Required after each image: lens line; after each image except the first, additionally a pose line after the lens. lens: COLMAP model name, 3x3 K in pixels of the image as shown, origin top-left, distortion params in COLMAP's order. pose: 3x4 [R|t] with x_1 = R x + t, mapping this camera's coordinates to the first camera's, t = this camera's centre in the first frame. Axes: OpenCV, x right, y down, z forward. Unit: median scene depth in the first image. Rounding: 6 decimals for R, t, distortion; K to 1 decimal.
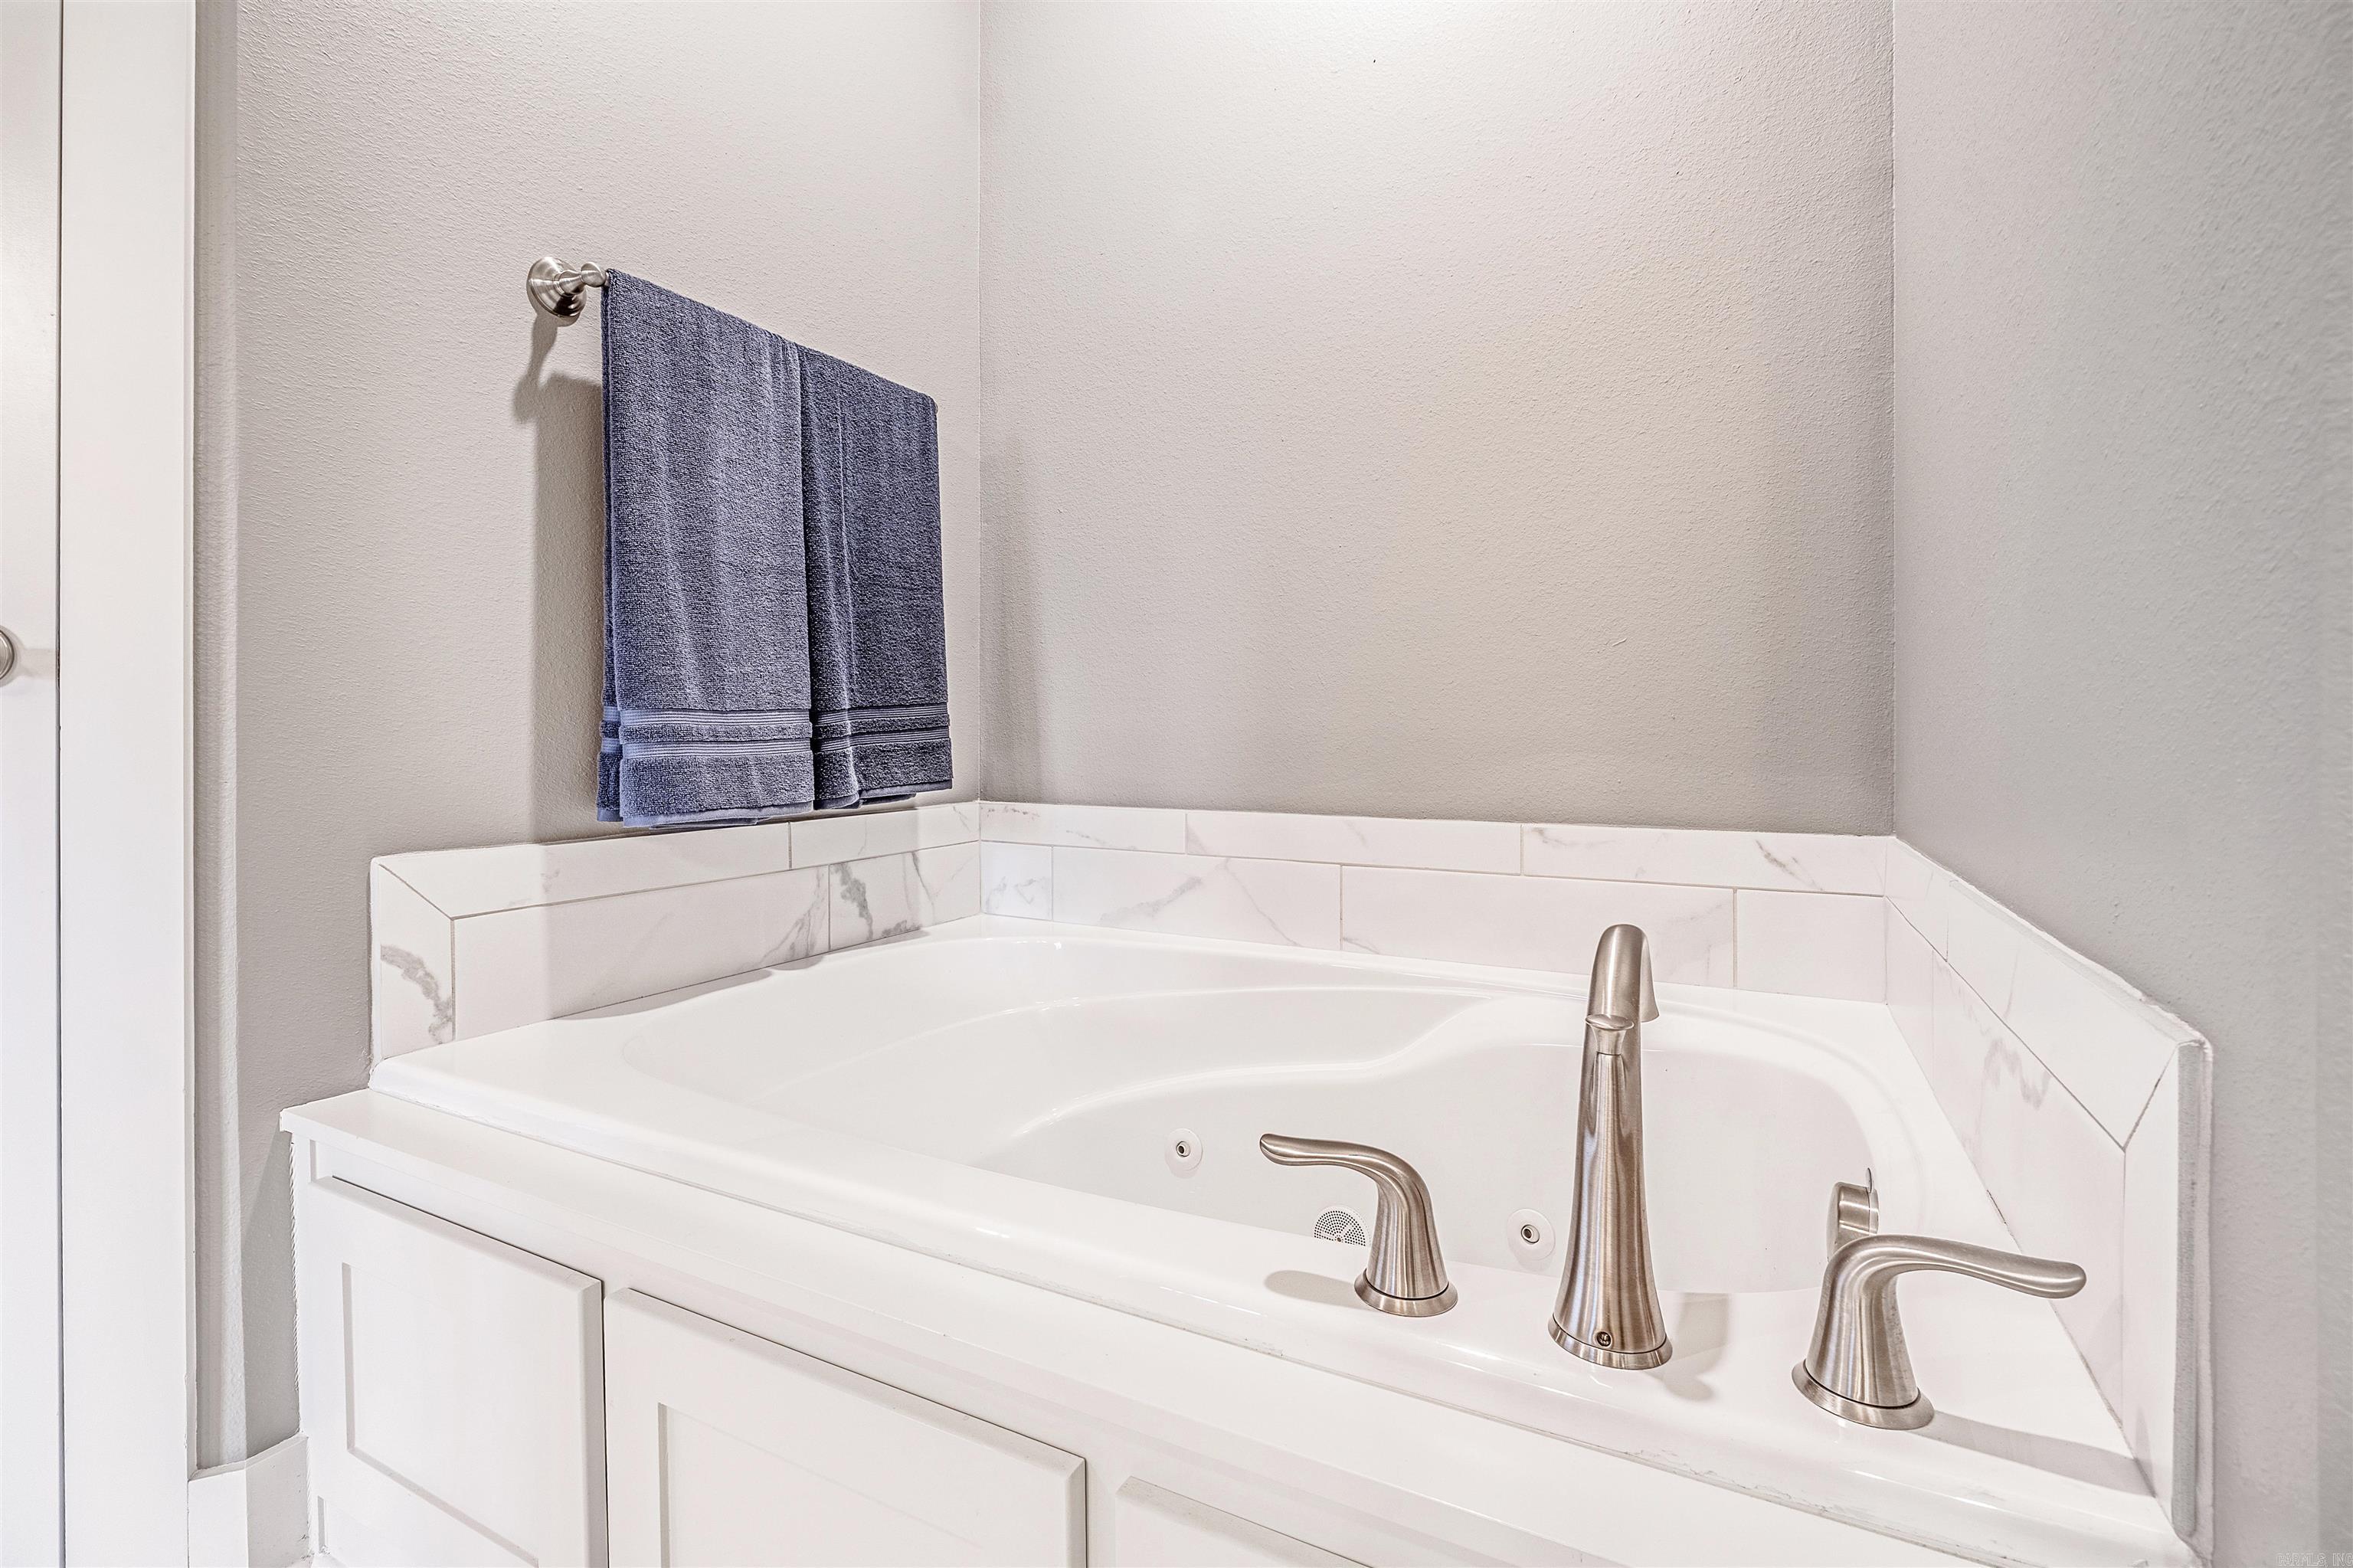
lens RADIAL K [[1050.6, 0, 1171.3], [0, 1050.6, 746.3], [0, 0, 1]] dist [-0.003973, -0.000583]
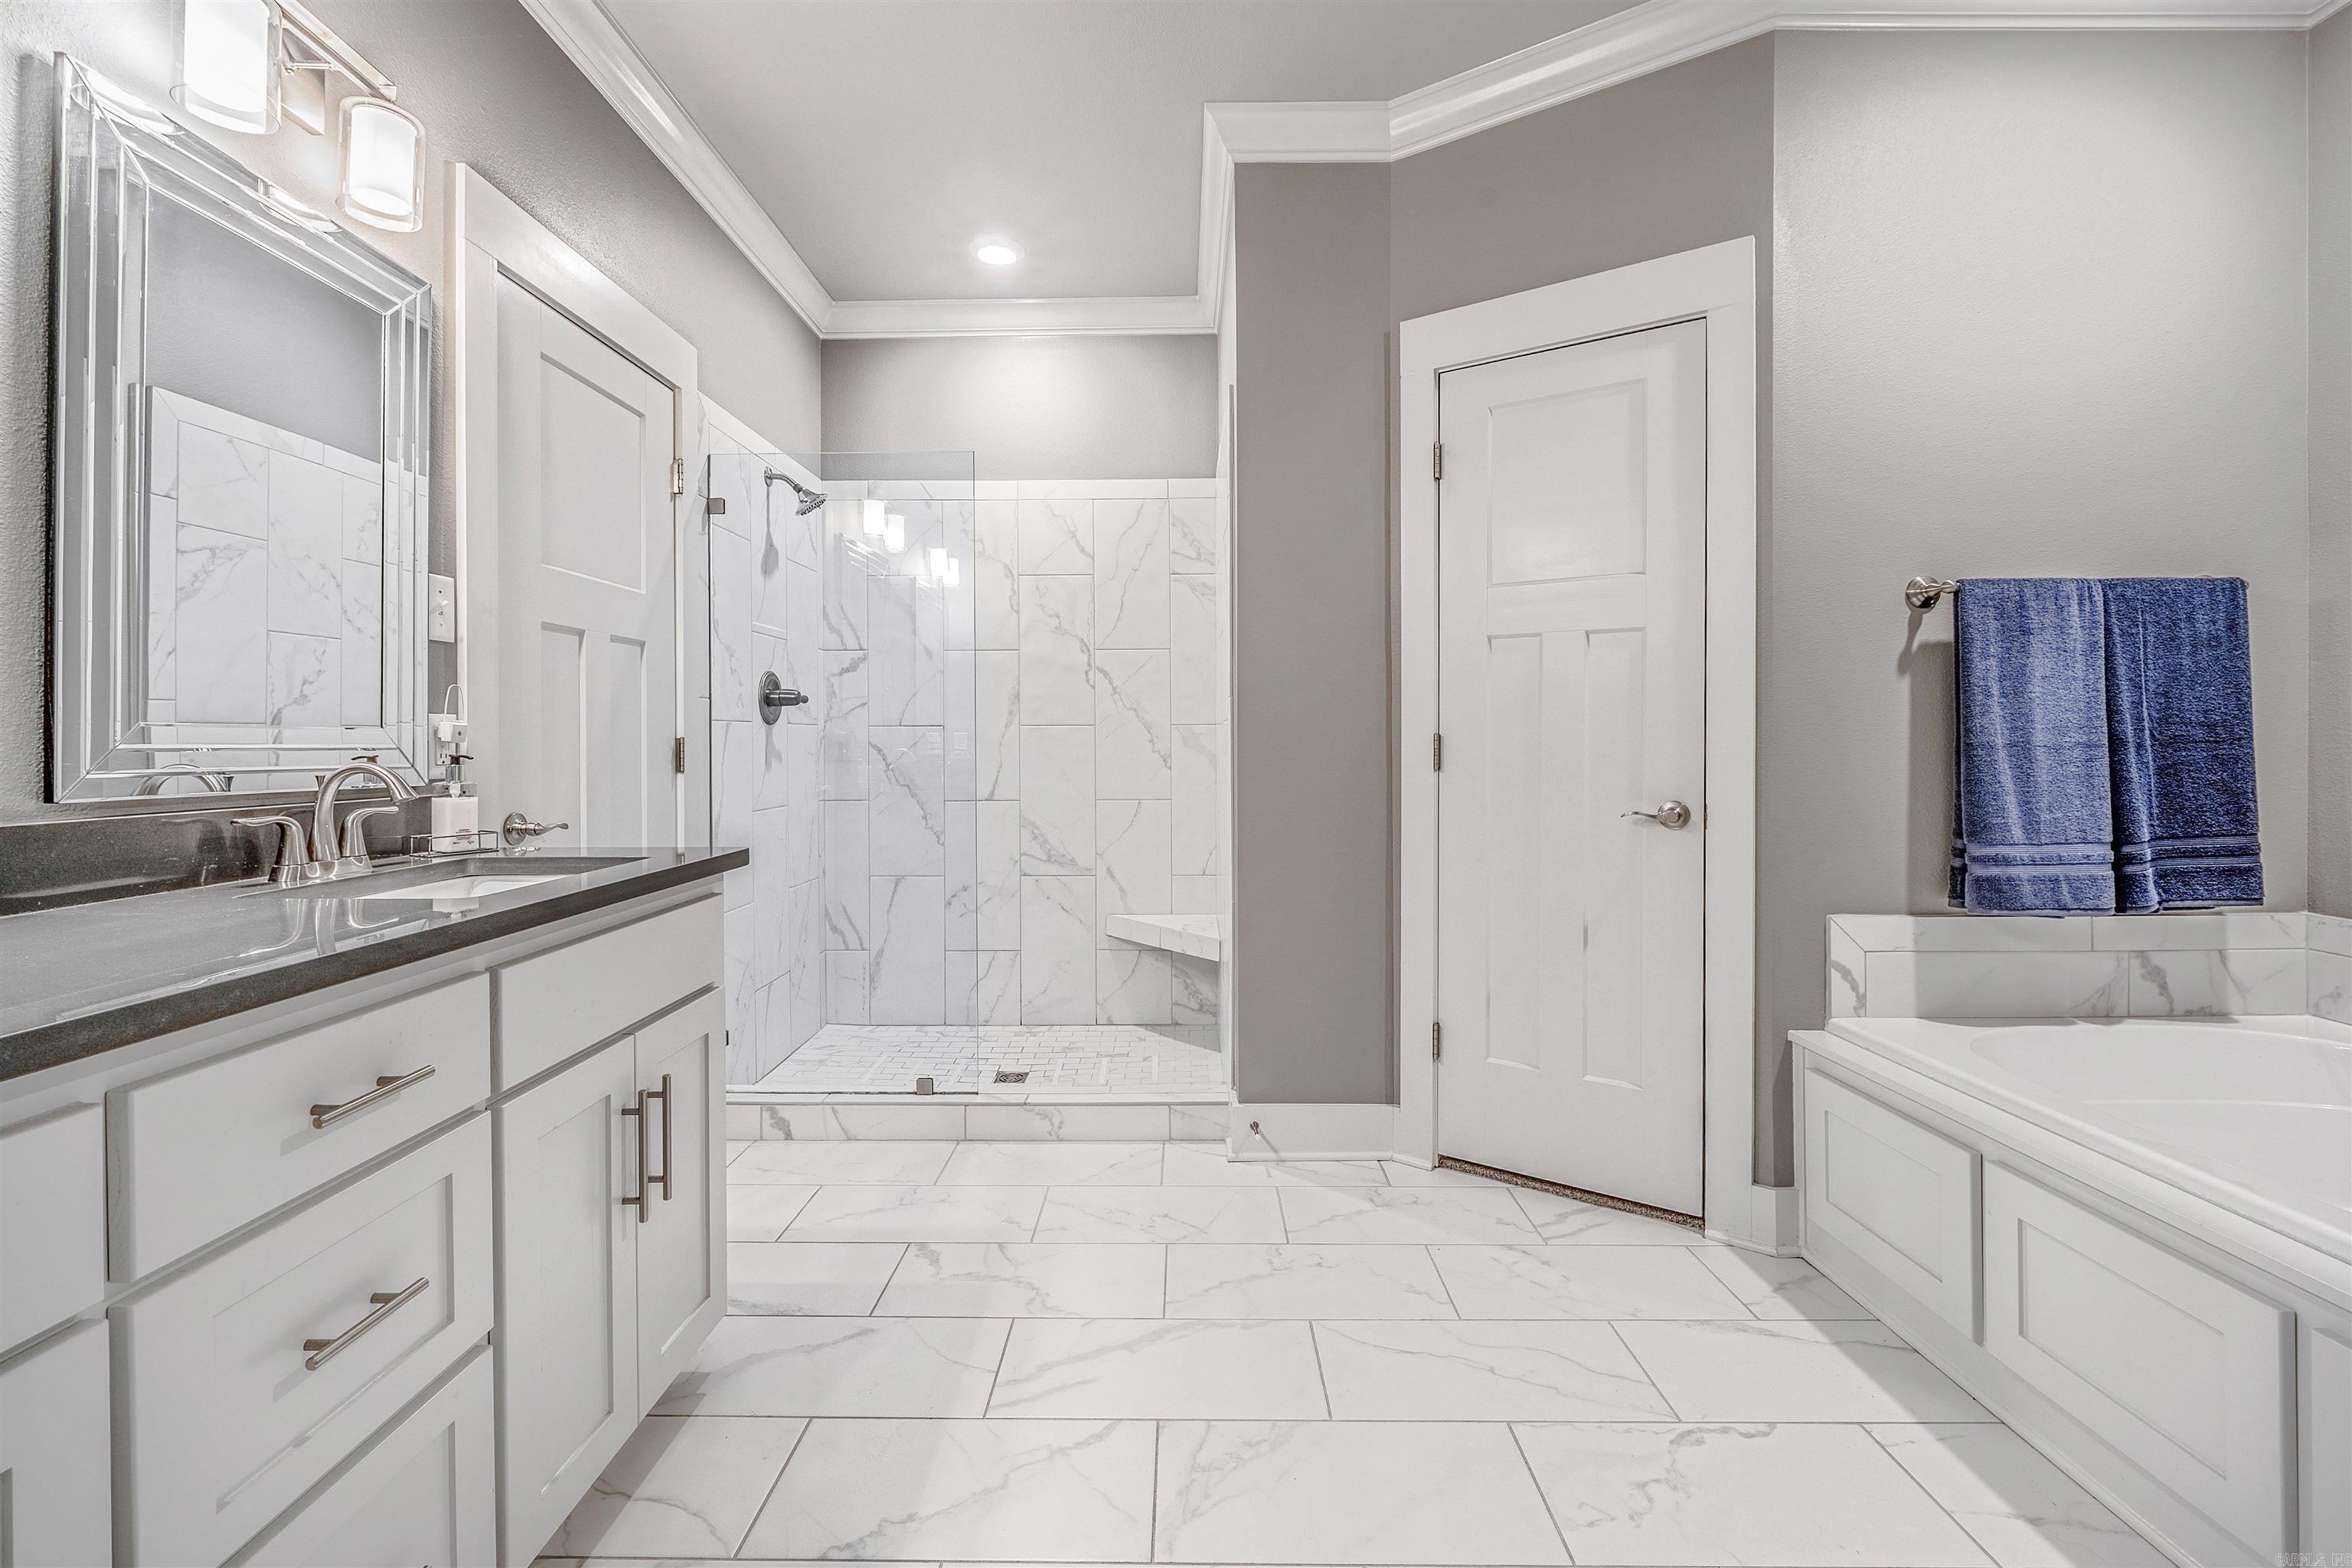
lens RADIAL K [[989.1, 0, 1178.7], [0, 989.1, 736.4], [0, 0, 1]] dist [-0.005864, -0.000169]
pose [[0.468230, -0.000081, -0.883607, 0.245031], [-0.008145, 0.999957, -0.004408, -0.166985], [0.883569, 0.009261, 0.468209, -0.753677]]
